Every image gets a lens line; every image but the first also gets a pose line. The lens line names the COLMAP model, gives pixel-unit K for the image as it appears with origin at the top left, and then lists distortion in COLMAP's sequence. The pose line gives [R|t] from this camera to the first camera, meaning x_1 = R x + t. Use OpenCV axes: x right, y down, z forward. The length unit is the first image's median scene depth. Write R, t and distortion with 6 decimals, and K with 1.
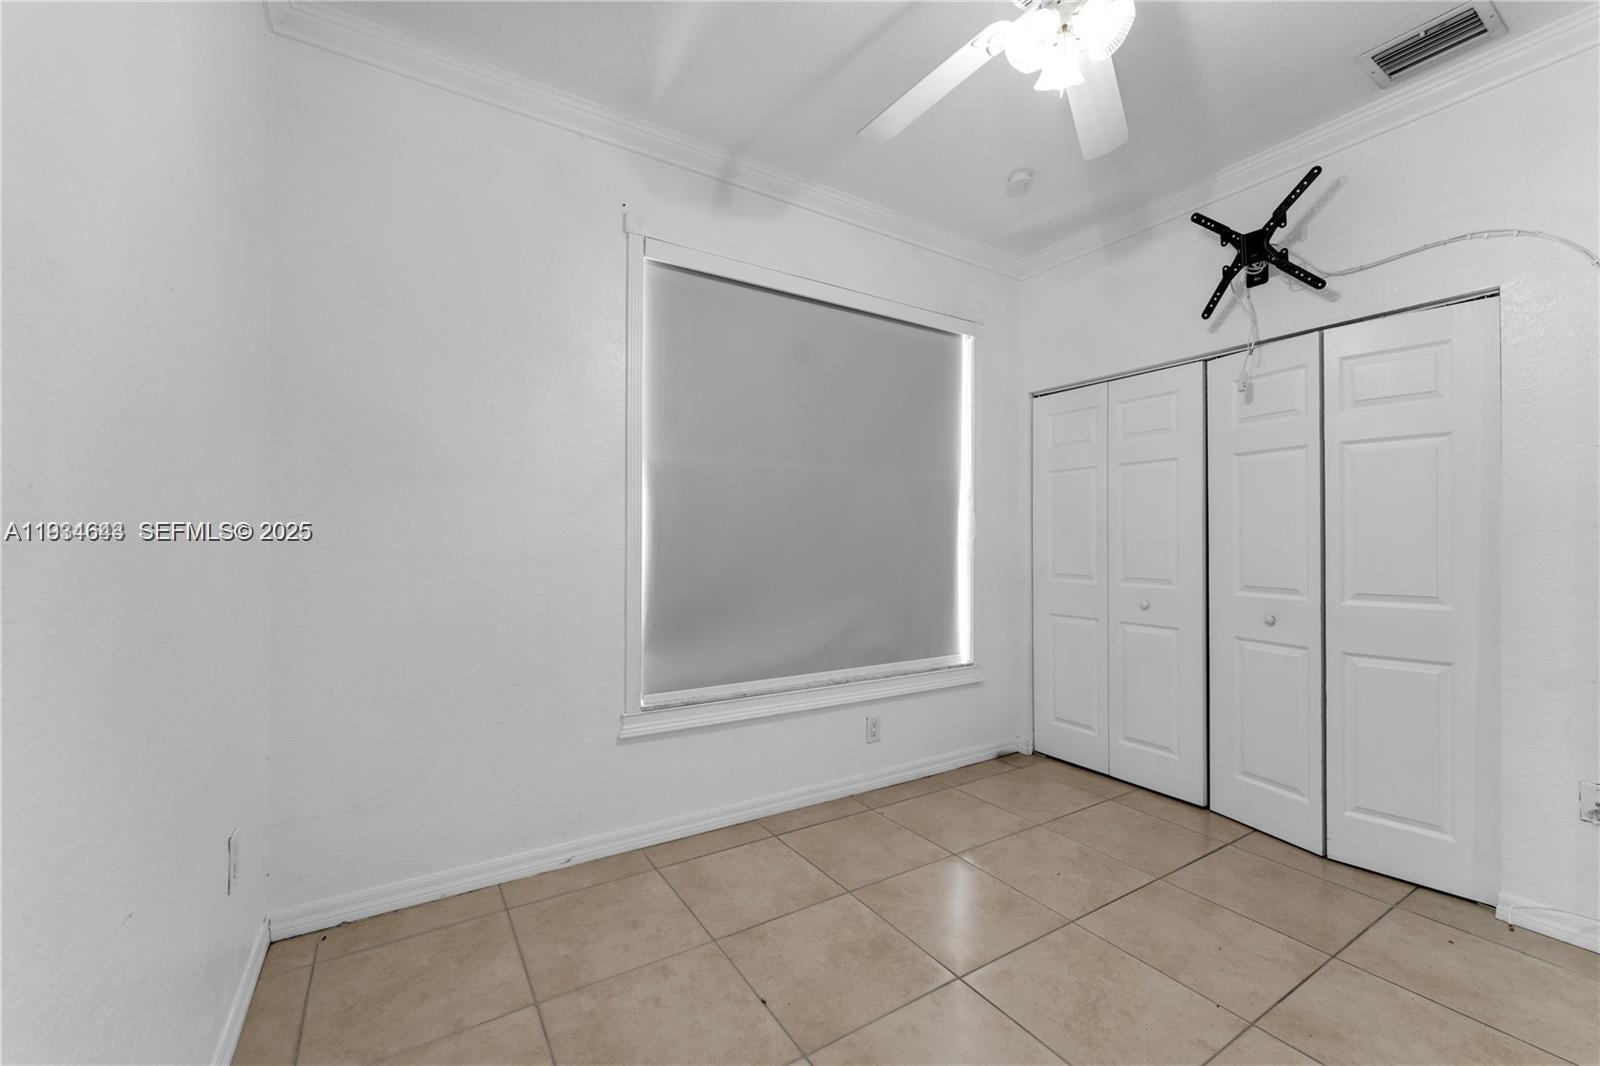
lens RADIAL K [[639.8, 0, 791.6], [0, 639.8, 538.4], [0, 0, 1]] dist [0.000182, 0.000264]
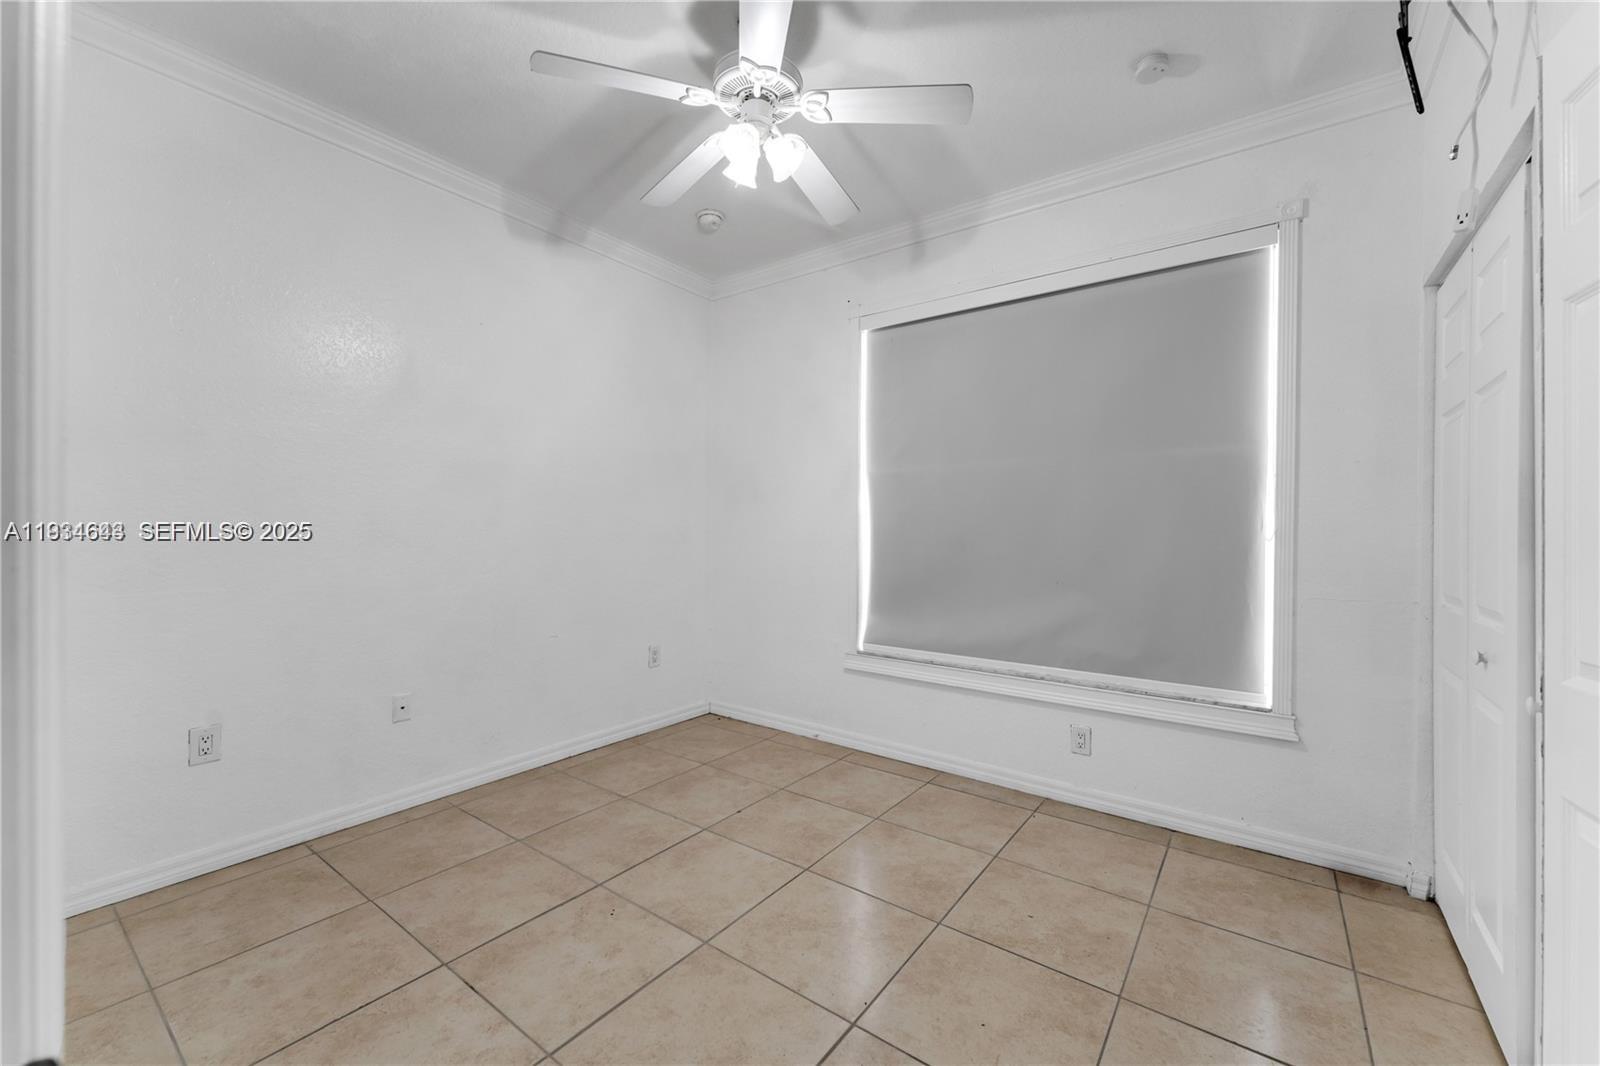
lens RADIAL K [[639.8, 0, 797.1], [0, 639.8, 528.2], [0, 0, 1]] dist [0.000182, 0.000264]
pose [[0.360196, -0.006241, -0.932856, 0.920141], [-0.003533, 0.999961, -0.008054, 0.005824], [0.932870, 0.006196, 0.360160, 0.322755]]
